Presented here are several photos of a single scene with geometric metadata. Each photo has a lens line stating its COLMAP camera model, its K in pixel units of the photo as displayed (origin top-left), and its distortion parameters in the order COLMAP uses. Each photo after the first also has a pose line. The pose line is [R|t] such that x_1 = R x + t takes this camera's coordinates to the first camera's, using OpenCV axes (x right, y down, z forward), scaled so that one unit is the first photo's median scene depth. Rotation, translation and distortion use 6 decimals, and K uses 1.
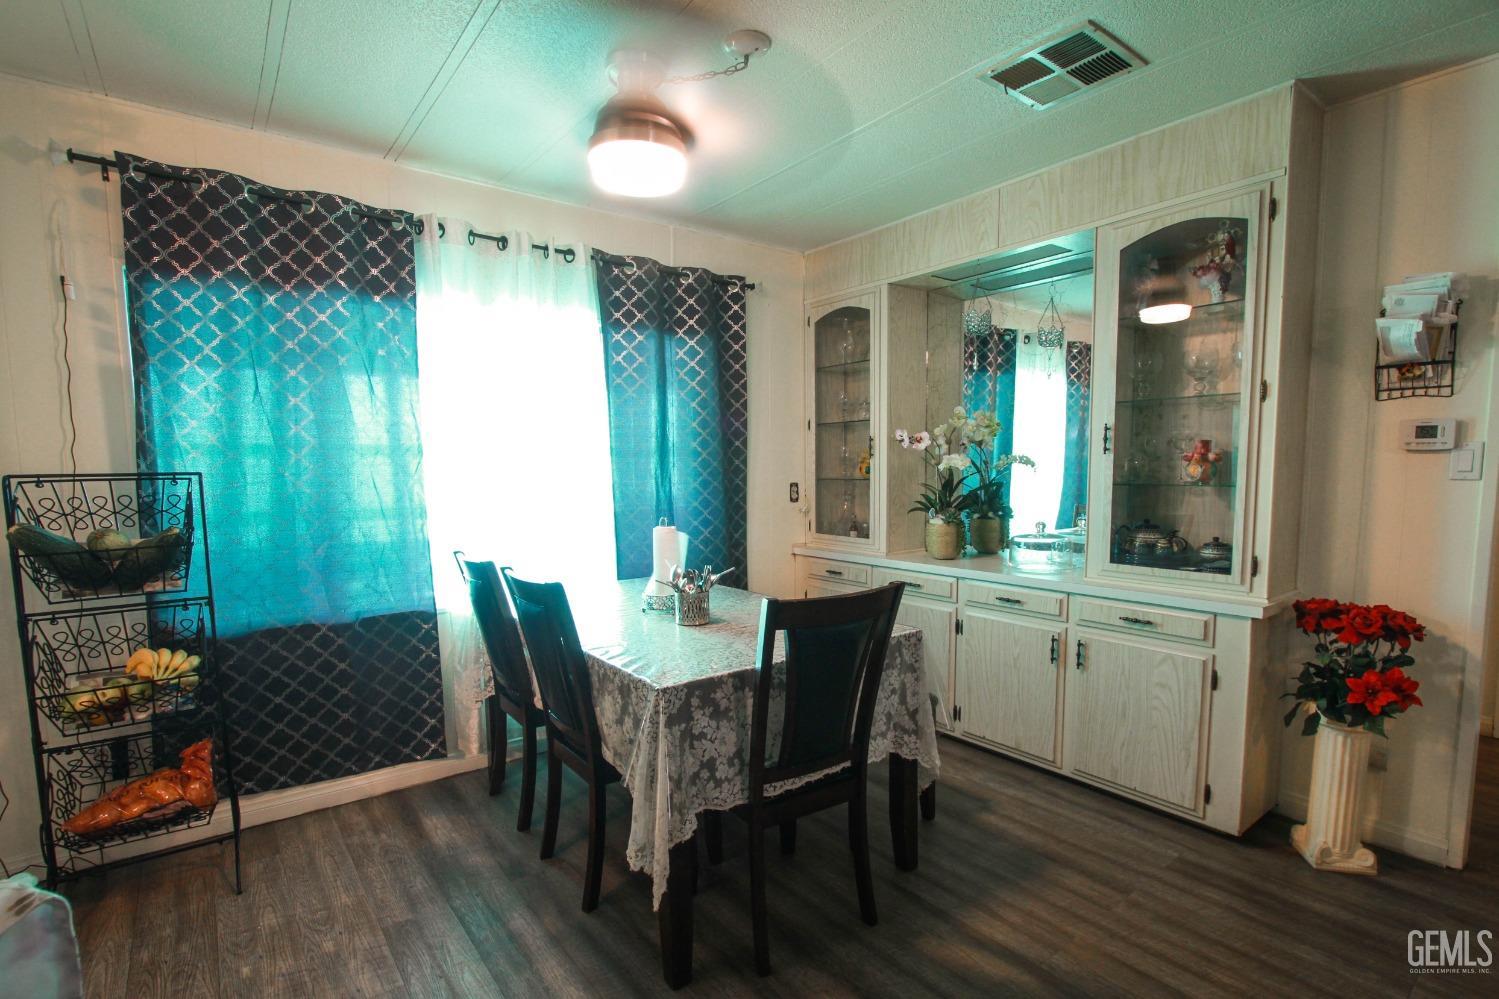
lens RADIAL K [[710.0, 0, 754.4], [0, 710.0, 535.4], [0, 0, 1]] dist [-0.010028, -0.000464]
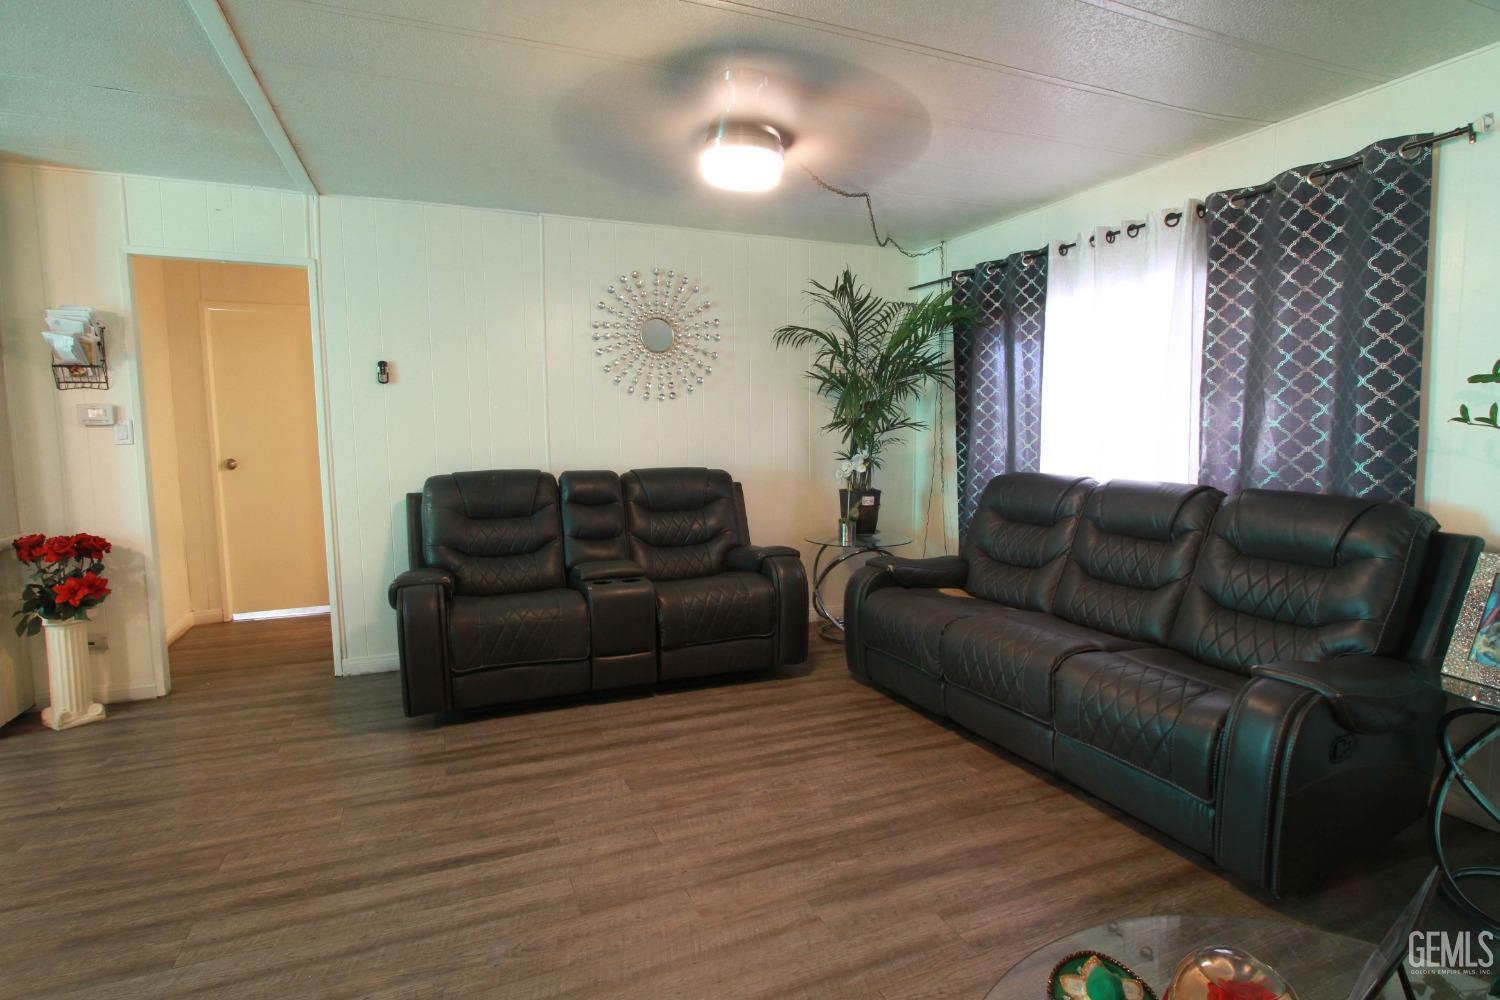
lens RADIAL K [[771.5, 0, 752.0], [0, 771.5, 496.1], [0, 0, 1]] dist [-0.011787, 0.000497]
pose [[0.266099, -0.085915, 0.960109, -0.206386], [0.105314, 0.992649, 0.059638, 0.067488], [-0.958175, 0.085243, 0.273191, -0.661603]]
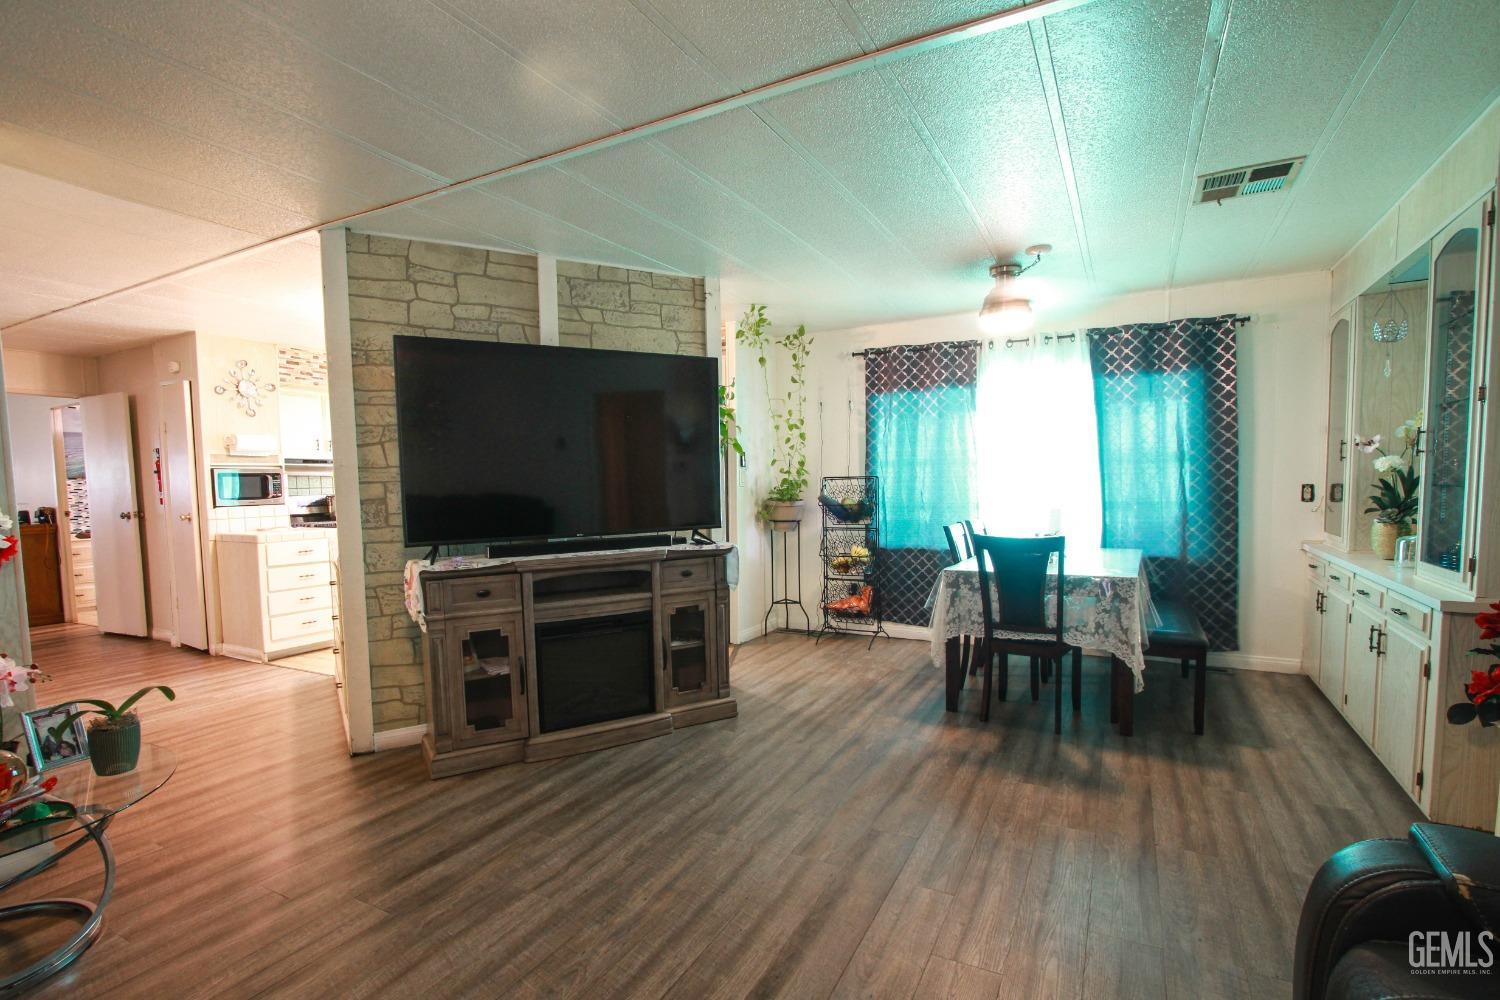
lens RADIAL K [[710.5, 0, 754.9], [0, 710.5, 535.9], [0, 0, 1]] dist [-0.010028, -0.000464]
pose [[0.414209, 0.073282, -0.907227, 1.122950], [-0.075712, 0.996073, 0.045892, 0.031735], [0.907027, 0.049679, 0.418130, -0.343757]]
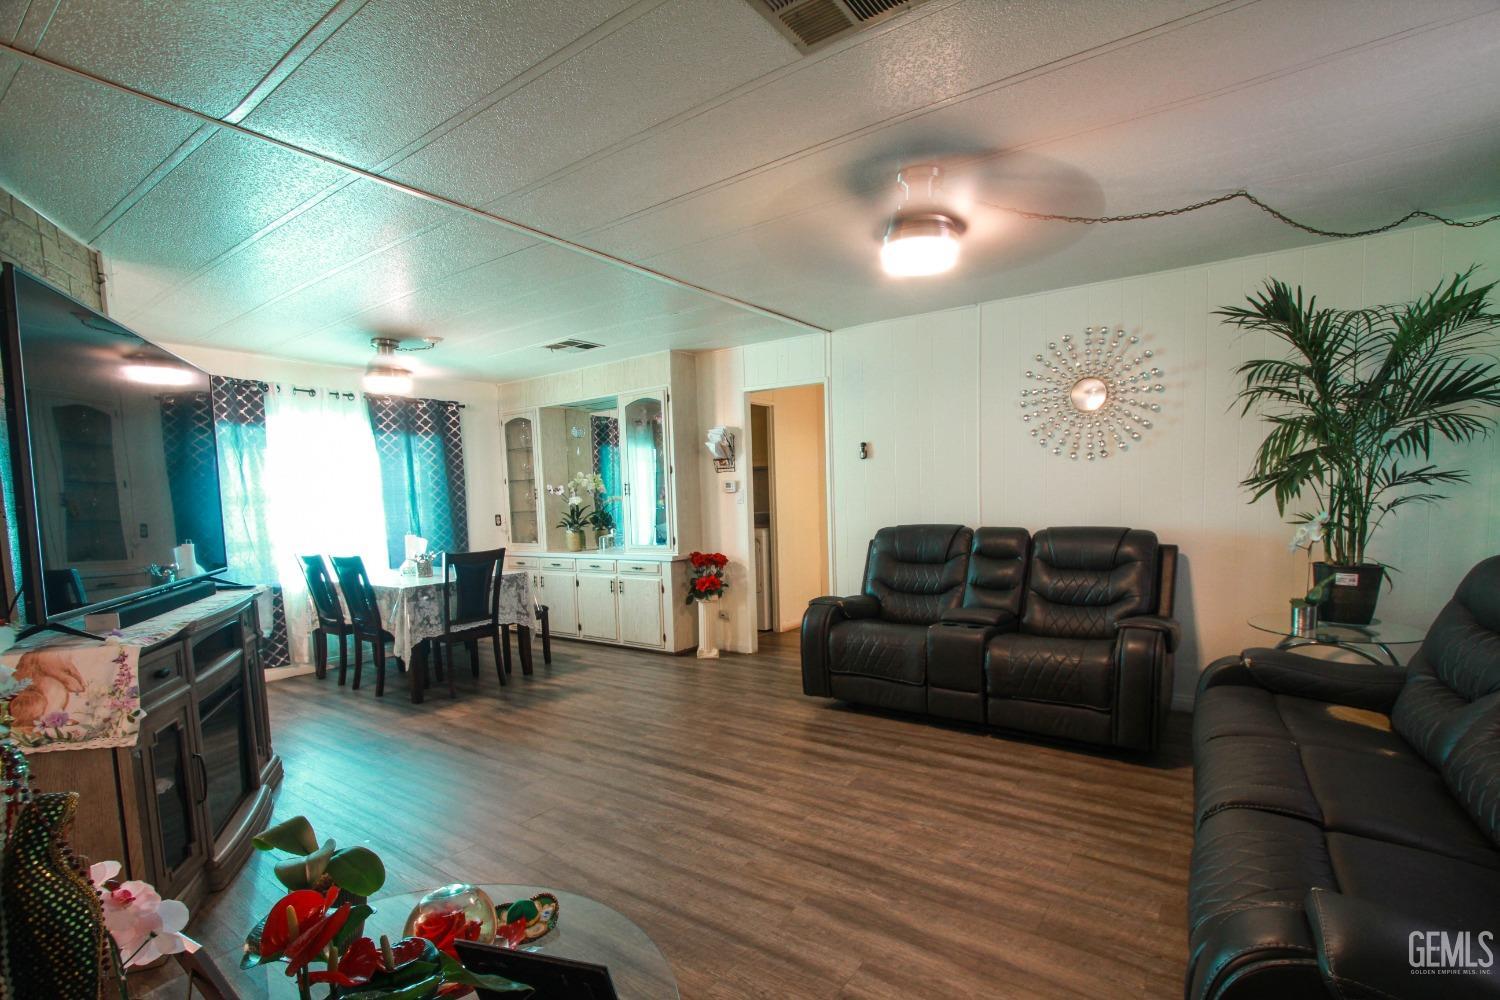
lens RADIAL K [[675.7, 0, 746.6], [0, 675.7, 550.5], [0, 0, 1]] dist [-0.003666, 0.000026]
pose [[0.955667, -0.046489, 0.290756, 0.251416], [0.054252, 0.998352, -0.018693, 0.127853], [-0.289408, 0.033638, 0.956615, -1.247335]]
